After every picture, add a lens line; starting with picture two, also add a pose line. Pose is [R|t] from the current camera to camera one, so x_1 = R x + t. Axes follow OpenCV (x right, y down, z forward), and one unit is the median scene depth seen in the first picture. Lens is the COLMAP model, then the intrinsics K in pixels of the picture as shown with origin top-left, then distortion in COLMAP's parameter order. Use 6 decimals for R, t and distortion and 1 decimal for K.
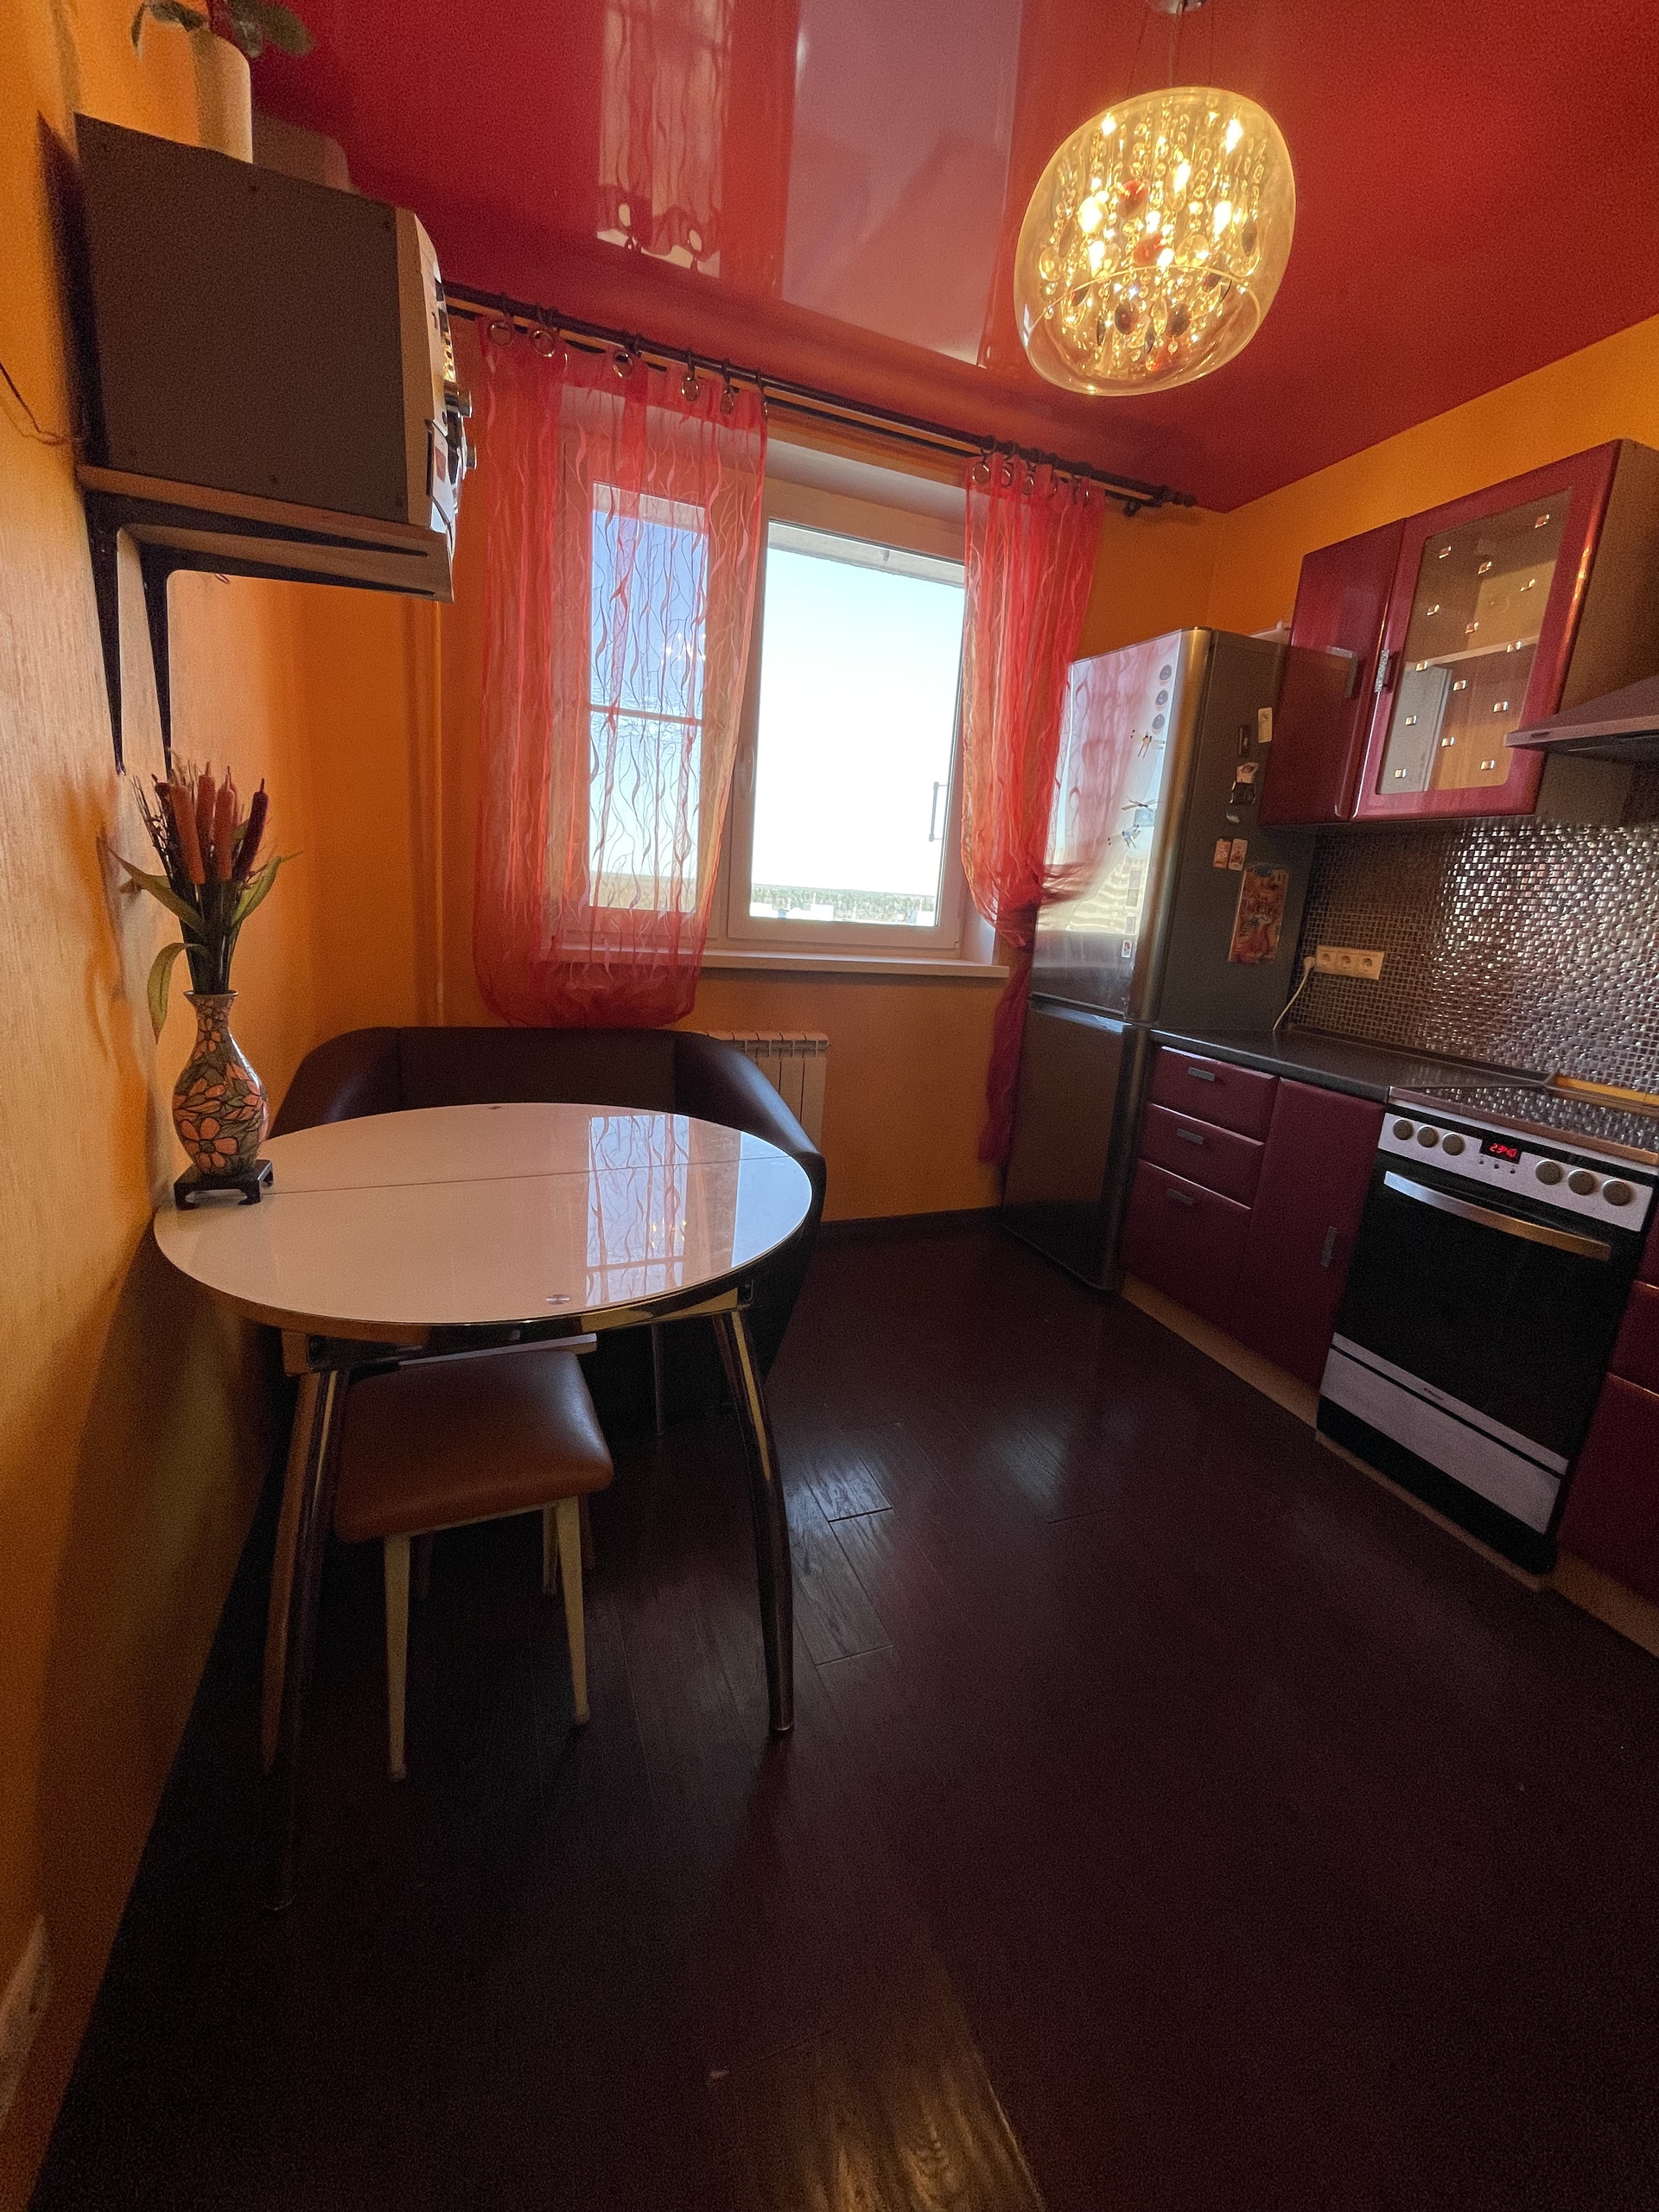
lens RADIAL K [[895.5, 0, 823.1], [0, 895.5, 1081.6], [0, 0, 1]] dist [-0.000272, -0.000994]
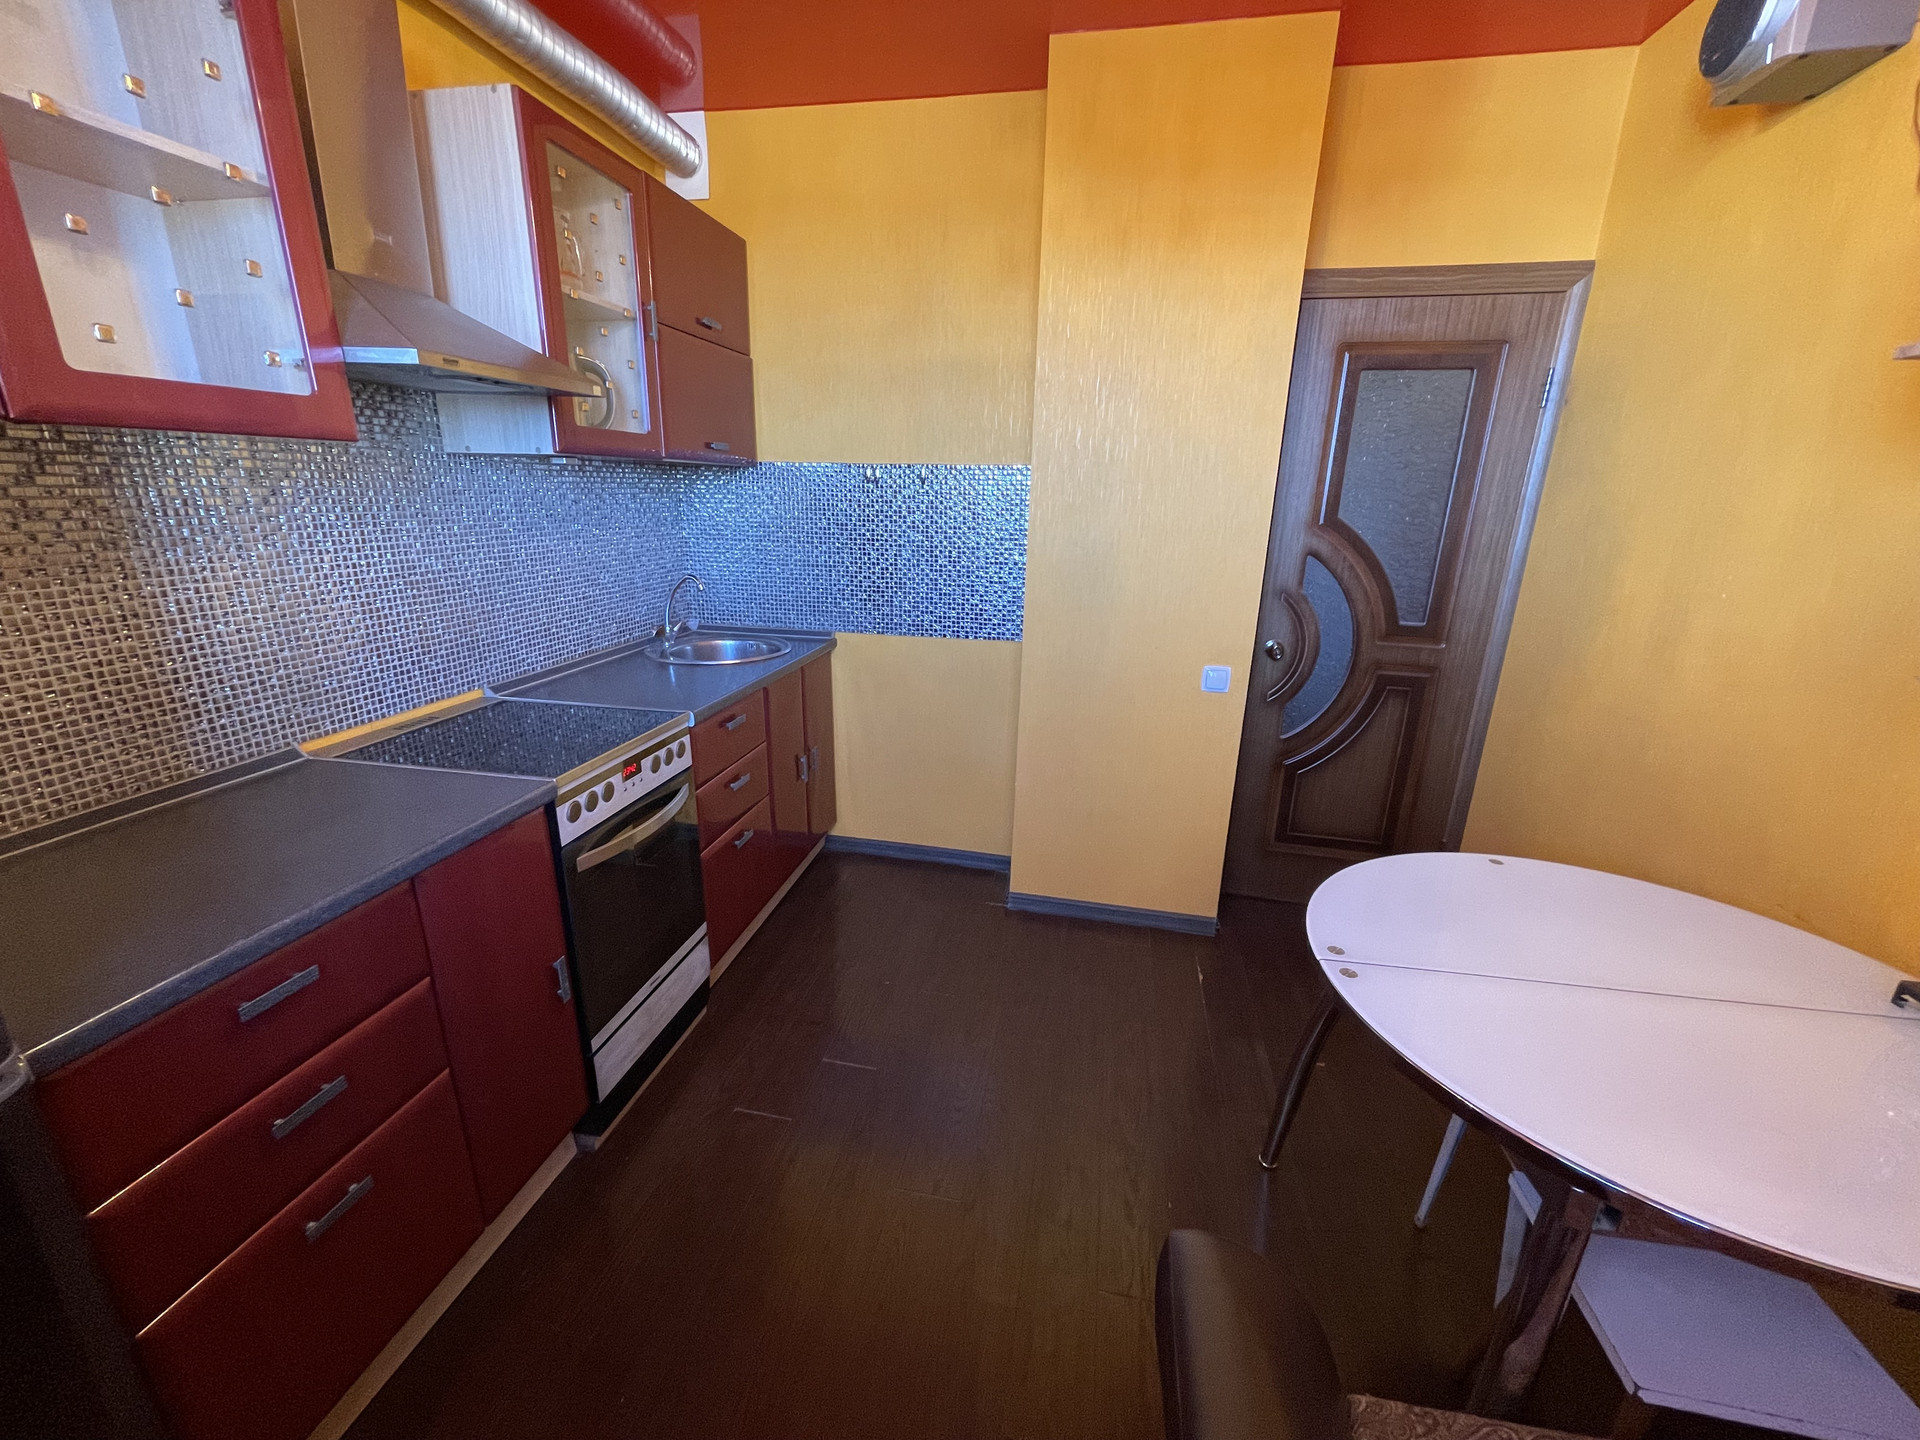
lens RADIAL K [[777.3, 0, 959.1], [0, 777.3, 724.4], [0, 0, 1]] dist [-0.000272, -0.000994]
pose [[-0.839544, -0.242701, 0.486067, -0.043081], [0.034767, 0.868838, 0.493875, -0.343660], [-0.542177, 0.431529, -0.720990, 1.125215]]
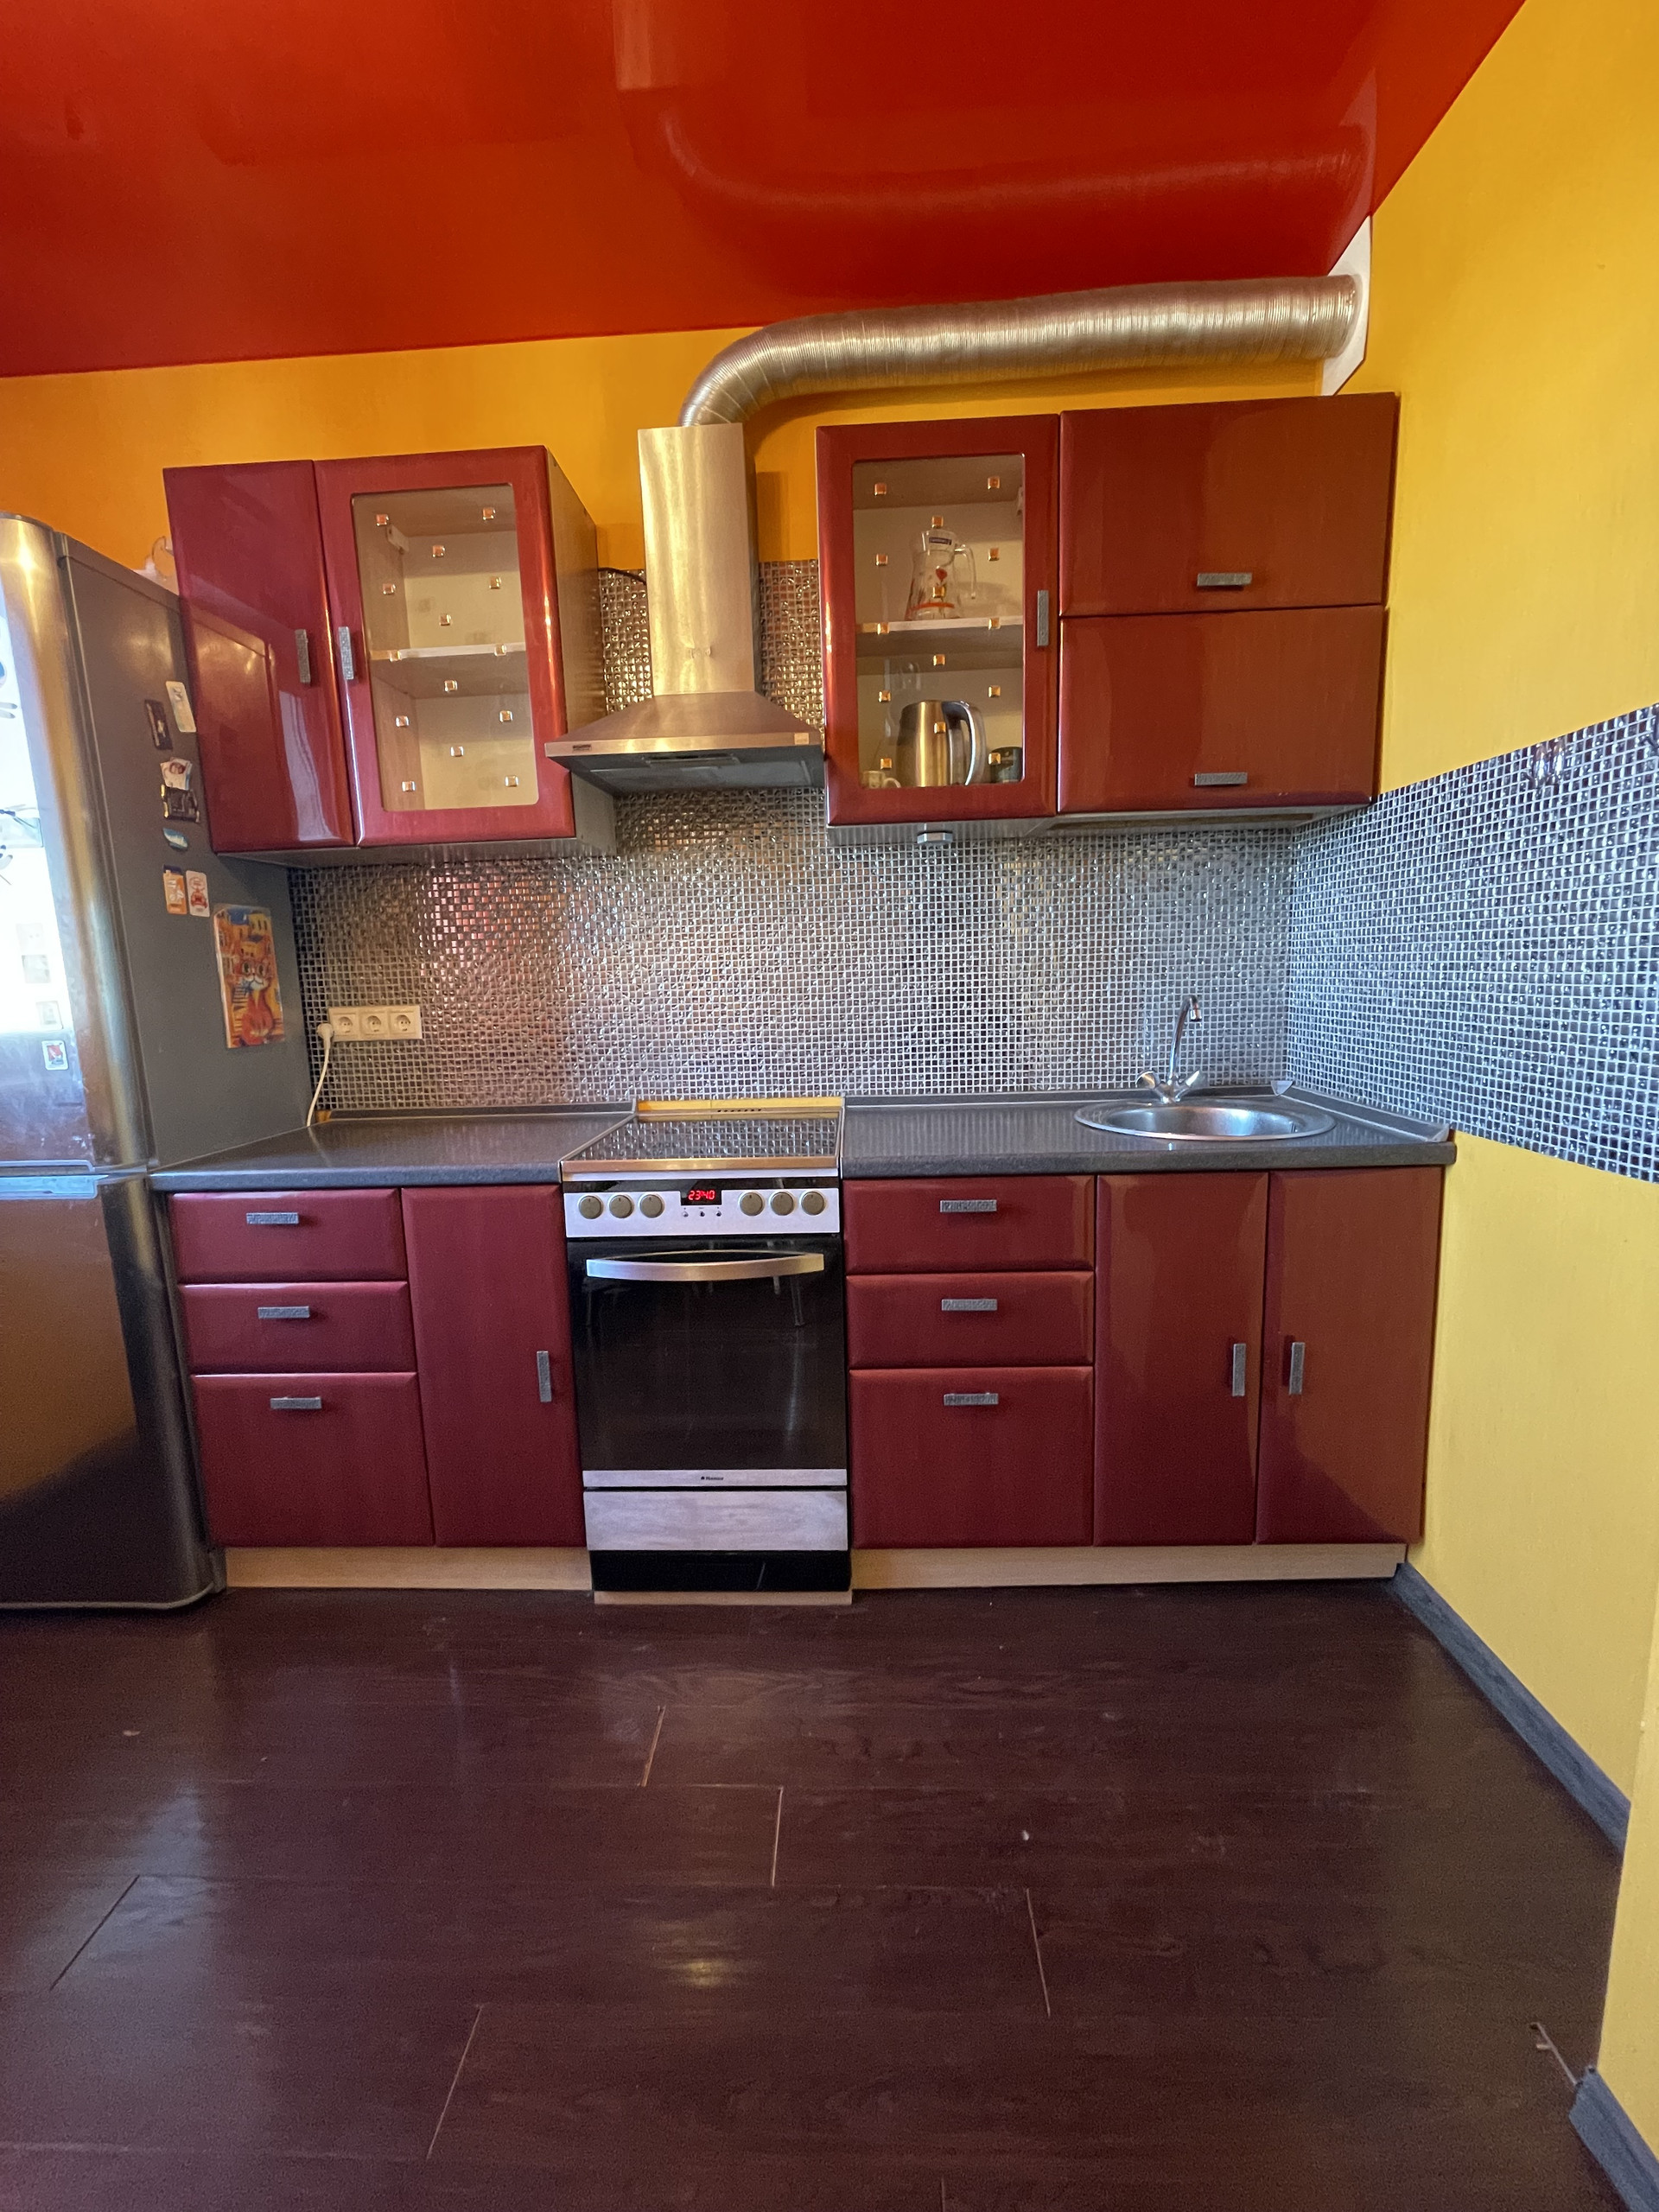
lens RADIAL K [[895.5, 0, 812.3], [0, 895.5, 1093.1], [0, 0, 1]] dist [-0.000272, -0.000994]
pose [[0.392850, -0.212952, 0.894606, 0.006233], [0.257553, 0.959364, 0.115268, -0.077037], [-0.882800, 0.185126, 0.431733, 0.374545]]
